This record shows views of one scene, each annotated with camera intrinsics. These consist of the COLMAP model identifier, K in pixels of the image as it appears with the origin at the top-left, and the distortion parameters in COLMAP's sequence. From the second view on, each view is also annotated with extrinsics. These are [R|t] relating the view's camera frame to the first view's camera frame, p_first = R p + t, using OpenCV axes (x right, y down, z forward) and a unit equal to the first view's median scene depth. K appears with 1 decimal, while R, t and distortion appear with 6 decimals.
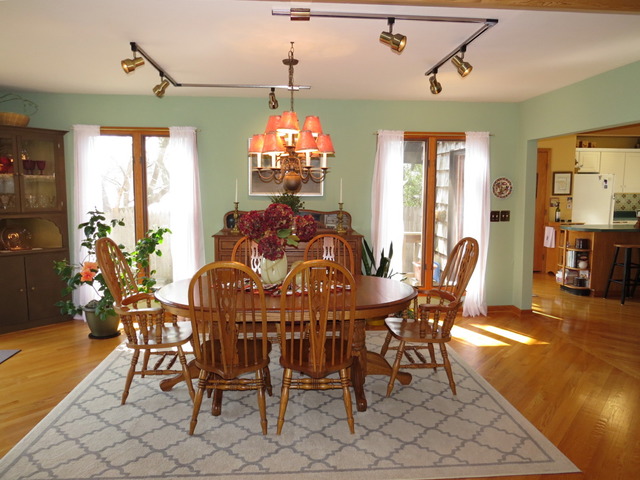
lens RADIAL K [[475.1, 0, 322.4], [0, 475.1, 236.7], [0, 0, 1]] dist [-0.011888, -0.002146]
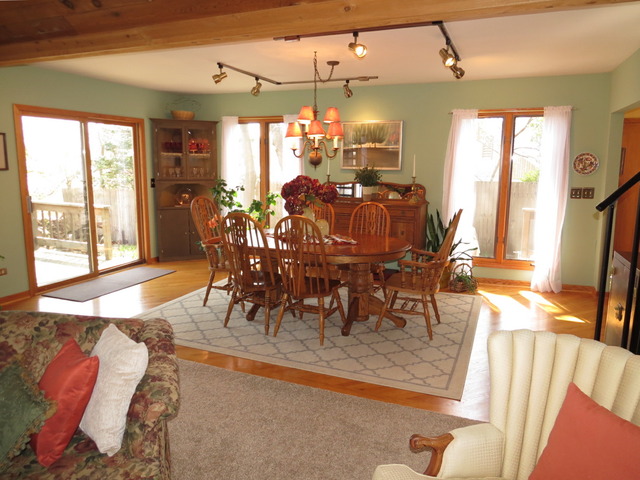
lens RADIAL K [[475.1, 0, 316.8], [0, 475.1, 240.8], [0, 0, 1]] dist [-0.011888, -0.002146]
pose [[0.887456, 0.076604, -0.454482, 0.463894], [-0.047605, 0.996052, 0.074930, 0.009431], [0.458428, -0.044861, 0.887599, -0.147367]]
